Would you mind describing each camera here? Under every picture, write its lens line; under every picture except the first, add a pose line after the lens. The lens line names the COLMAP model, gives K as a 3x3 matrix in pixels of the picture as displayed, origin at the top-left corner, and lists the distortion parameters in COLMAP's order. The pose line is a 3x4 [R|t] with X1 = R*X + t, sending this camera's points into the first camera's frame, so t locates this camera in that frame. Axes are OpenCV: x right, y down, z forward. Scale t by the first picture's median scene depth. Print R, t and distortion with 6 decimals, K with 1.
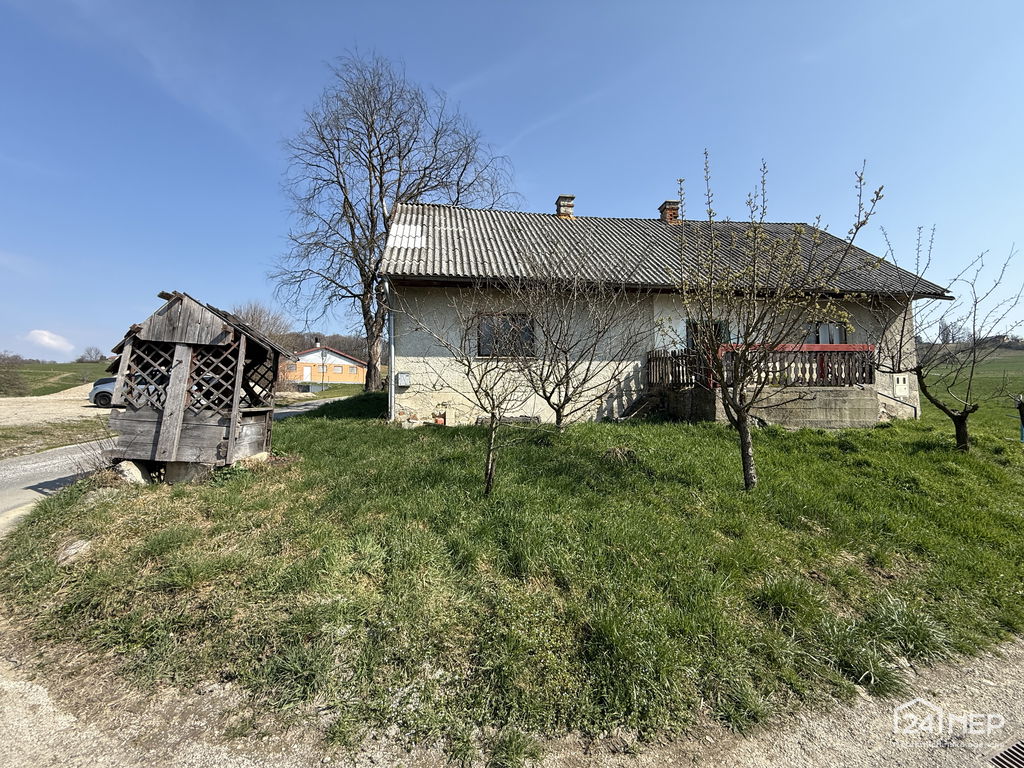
lens RADIAL K [[410.4, 0, 508.1], [0, 410.4, 381.2], [0, 0, 1]] dist [-0.002836, -0.000190]
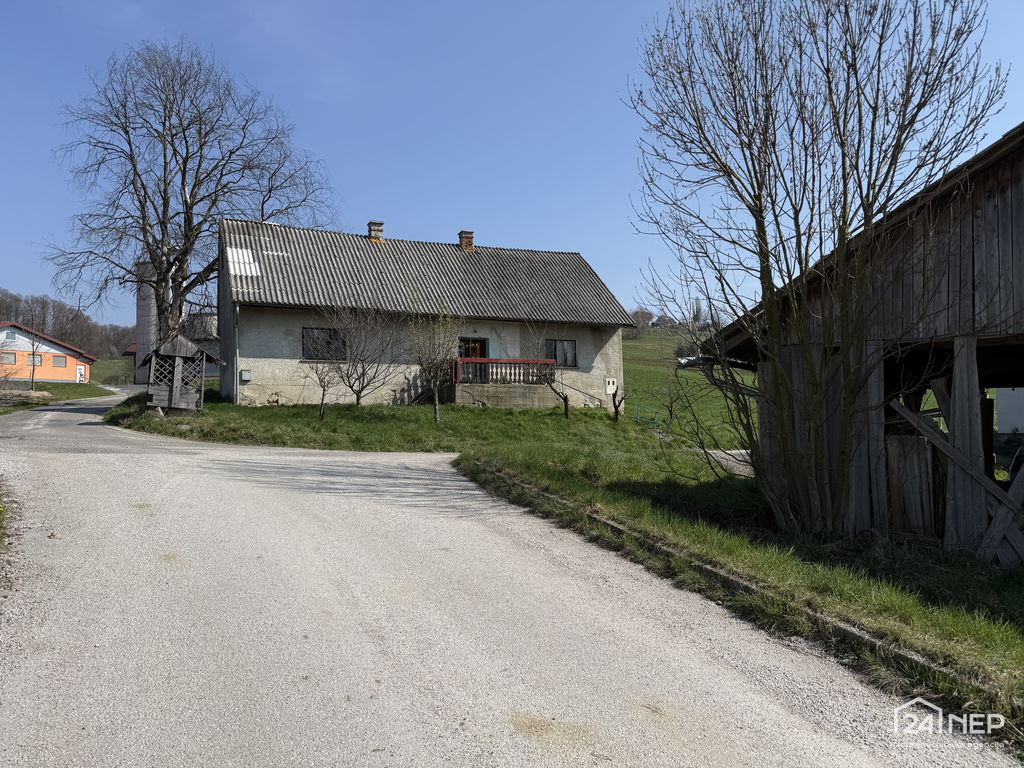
lens RADIAL K [[724.1, 0, 545.1], [0, 724.1, 408.0], [0, 0, 1]] dist [0.020634, -0.003819]
pose [[0.951142, 0.005089, 0.308711, -0.050761], [-0.014204, 0.999527, 0.027286, 0.024386], [-0.308426, -0.030338, 0.950765, -1.537230]]
